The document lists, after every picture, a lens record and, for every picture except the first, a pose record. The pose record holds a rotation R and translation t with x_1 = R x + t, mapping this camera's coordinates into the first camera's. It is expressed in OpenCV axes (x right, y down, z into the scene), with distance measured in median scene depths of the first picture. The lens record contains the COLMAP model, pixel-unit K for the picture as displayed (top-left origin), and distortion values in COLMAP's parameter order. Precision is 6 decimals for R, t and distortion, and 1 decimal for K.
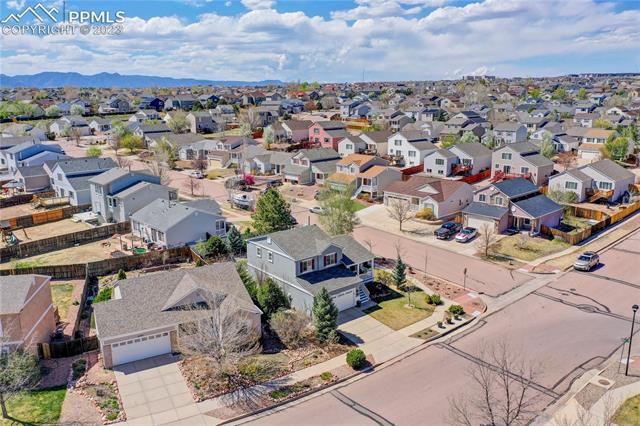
lens RADIAL K [[506.1, 0, 320.0], [0, 506.1, 213.0], [0, 0, 1]] dist [-0.000661, -0.004147]
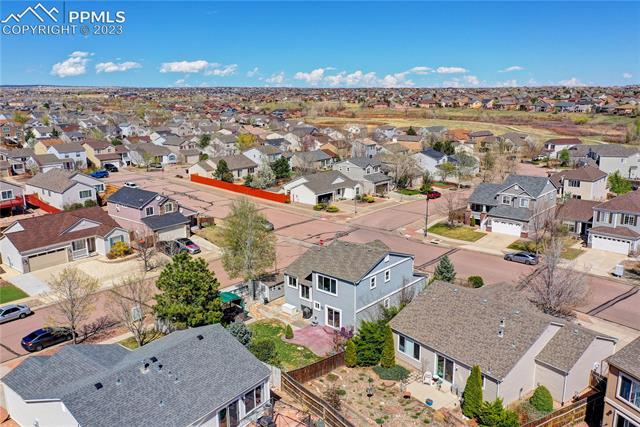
lens RADIAL K [[506.1, 0, 320.0], [0, 506.1, 213.5], [0, 0, 1]] dist [-0.000661, -0.004147]
pose [[-0.131233, -0.220176, 0.966592, -0.371688], [0.247474, 0.936880, 0.247007, -0.107002], [-0.959966, 0.271622, -0.068462, 0.462436]]
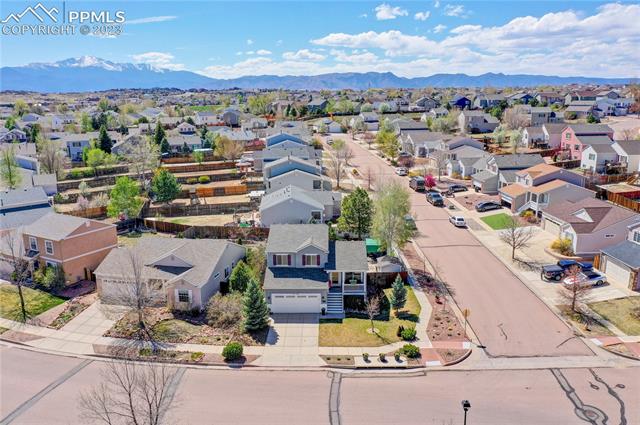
lens RADIAL K [[506.1, 0, 320.0], [0, 506.1, 212.5], [0, 0, 1]] dist [-0.000661, -0.004147]
pose [[0.753432, 0.147067, -0.640868, 0.261134], [-0.147443, 0.987633, 0.053303, -0.021616], [0.640782, 0.054331, 0.765798, 0.102655]]
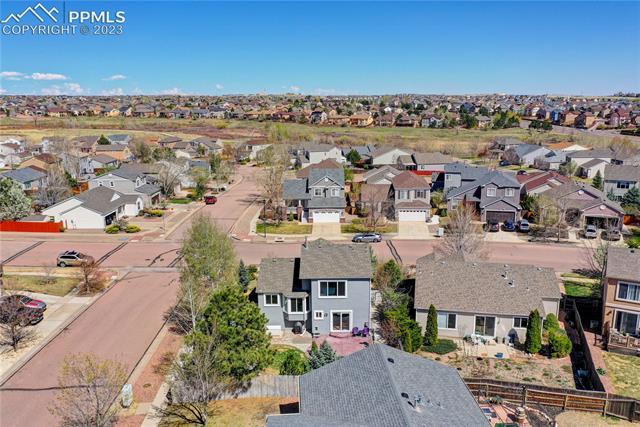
lens RADIAL K [[506.1, 0, 320.0], [0, 506.1, 213.5], [0, 0, 1]] dist [-0.000661, -0.004147]
pose [[-0.760312, -0.131853, 0.636035, -0.243247], [0.165951, 0.907256, 0.386455, -0.150128], [-0.628002, 0.399377, -0.667916, 0.659090]]
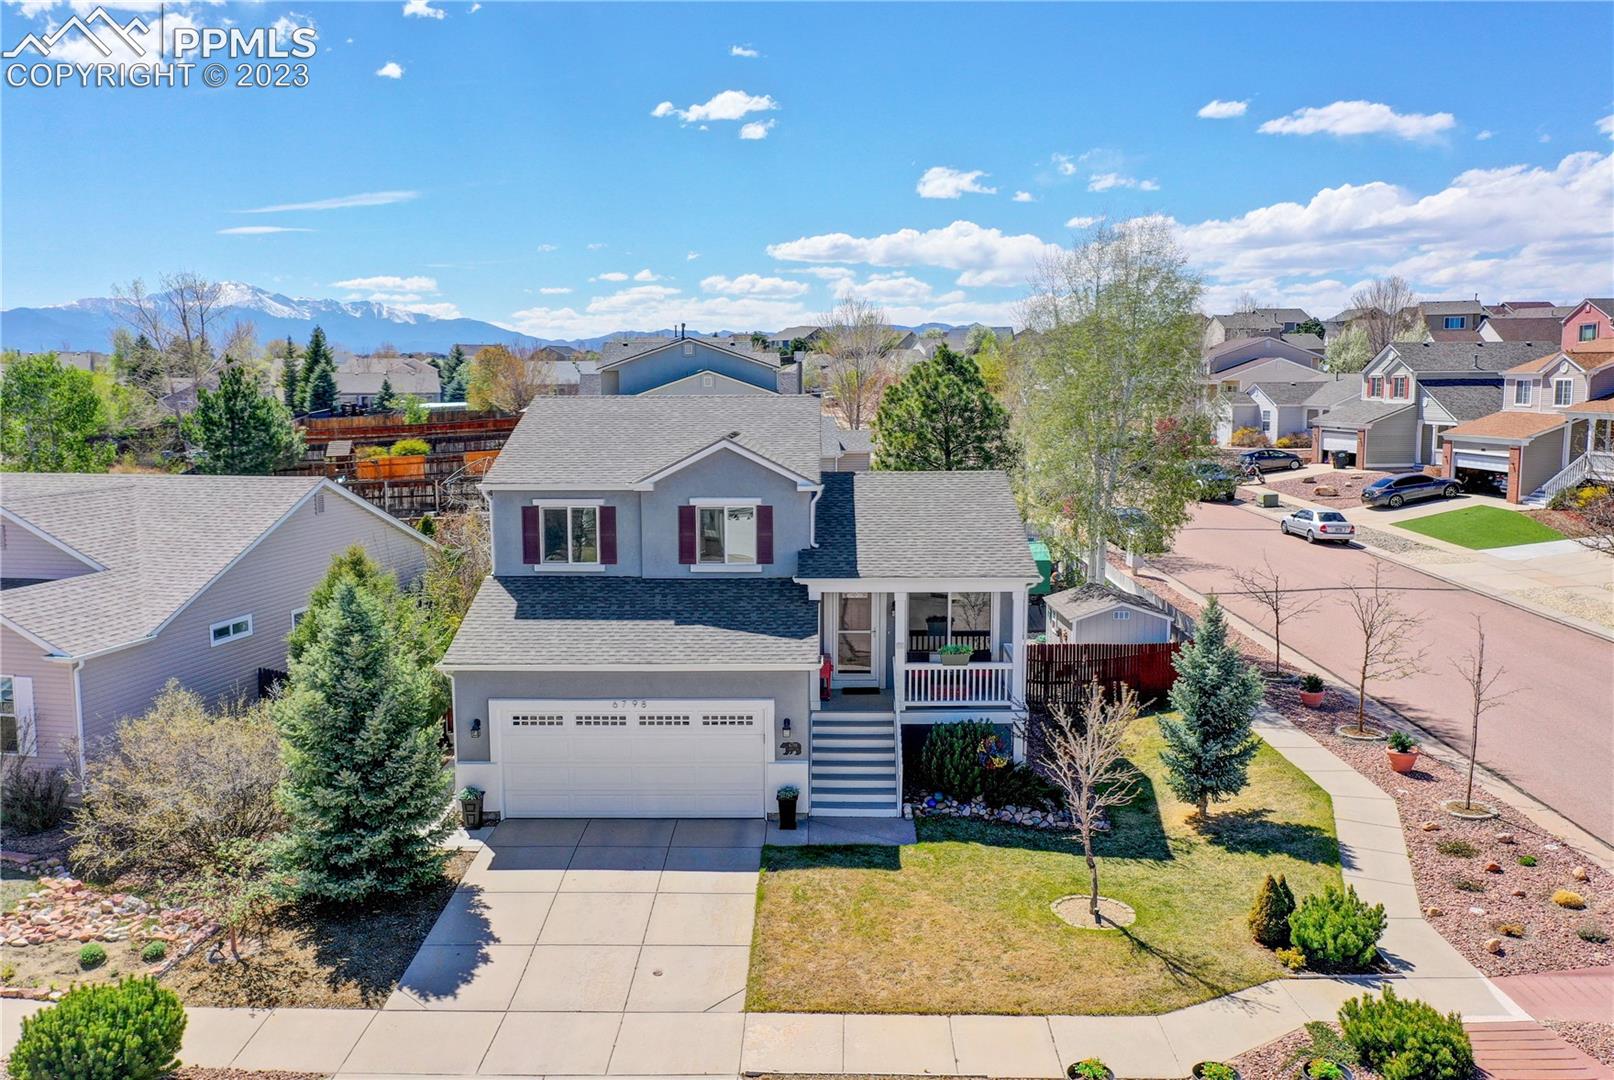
lens RADIAL K [[1277.6, 0, 807.0], [0, 1277.6, 540.0], [0, 0, 1]] dist [-0.002907, -0.003552]
pose [[0.755500, 0.080967, -0.650127, 0.137630], [-0.151869, 0.986948, -0.053570, 0.045917], [0.637304, 0.139206, 0.757935, 0.270091]]
